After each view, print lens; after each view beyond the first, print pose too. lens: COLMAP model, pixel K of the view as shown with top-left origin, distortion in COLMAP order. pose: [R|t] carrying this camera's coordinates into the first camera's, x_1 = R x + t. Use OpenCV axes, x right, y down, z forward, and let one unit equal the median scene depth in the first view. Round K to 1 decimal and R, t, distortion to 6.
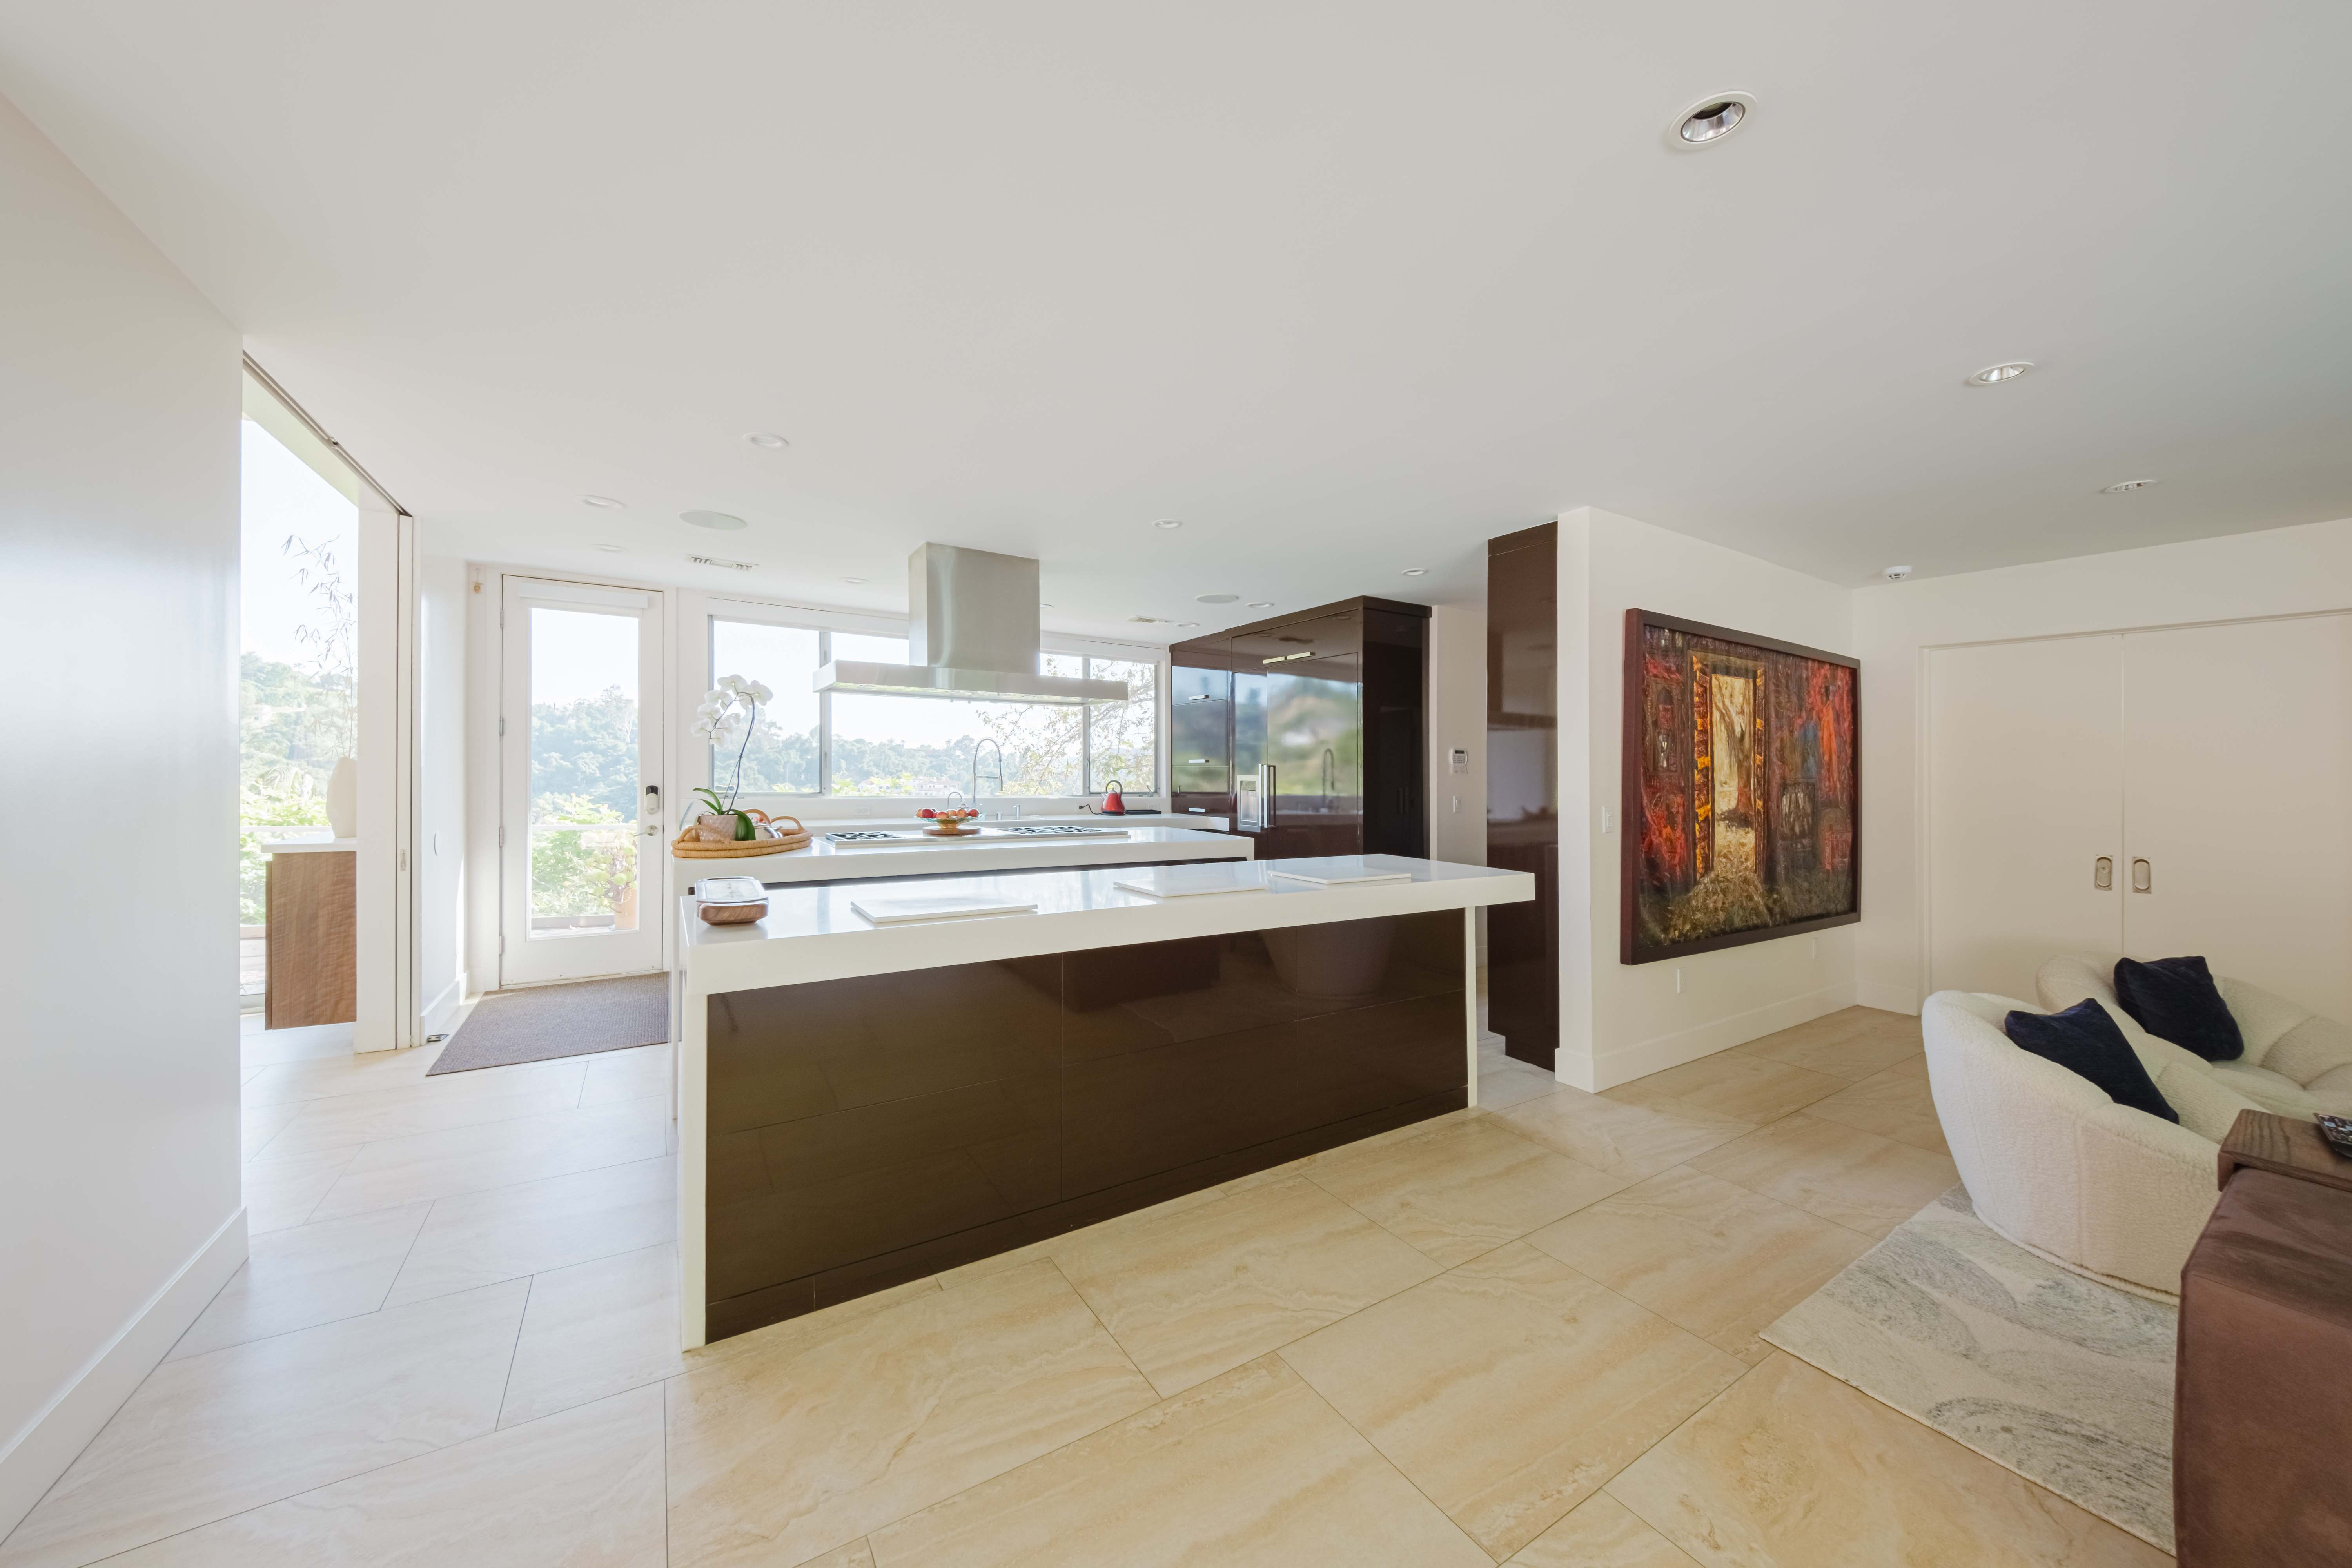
lens RADIAL K [[793.2, 0, 1167.8], [0, 793.2, 771.3], [0, 0, 1]] dist [0.051593, -0.028223]
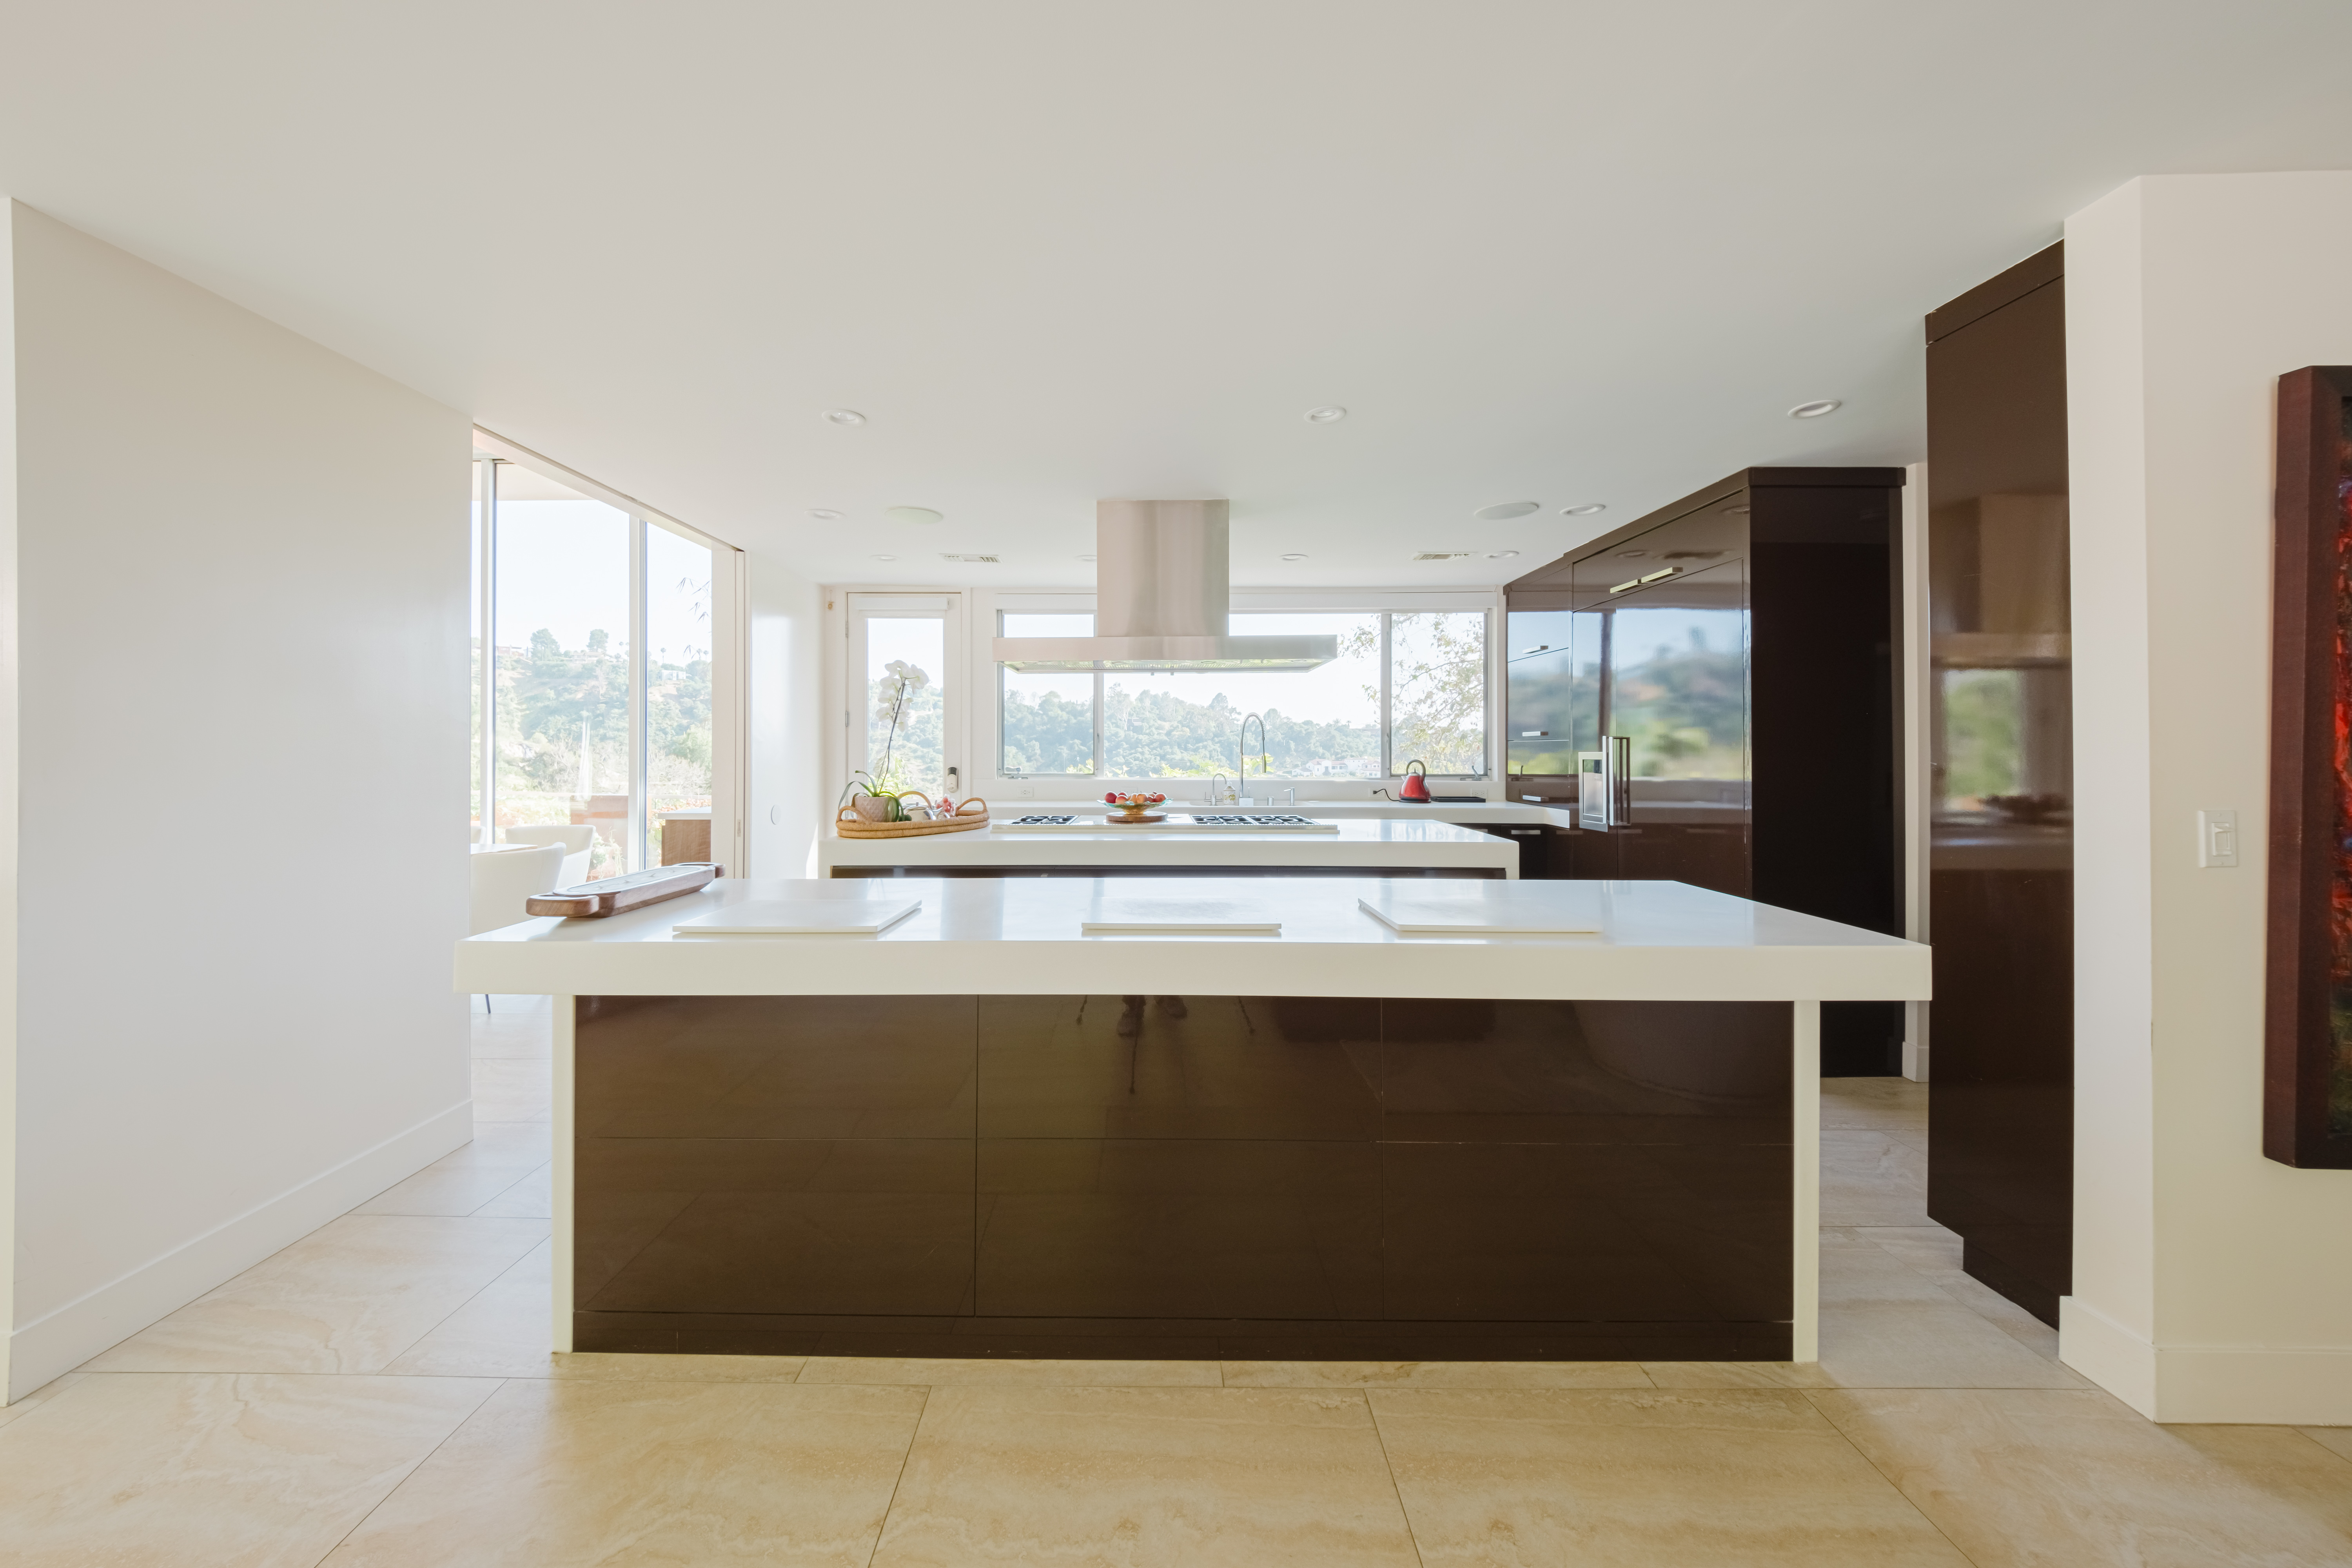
lens RADIAL K [[813.9, 0, 1164.9], [0, 813.9, 752.6], [0, 0, 1]] dist [0.001703, -0.002249]
pose [[0.848782, -0.011494, -0.528618, 0.228030], [0.012593, 0.999920, -0.001521, 0.003170], [0.528593, -0.005366, 0.848858, 0.232938]]
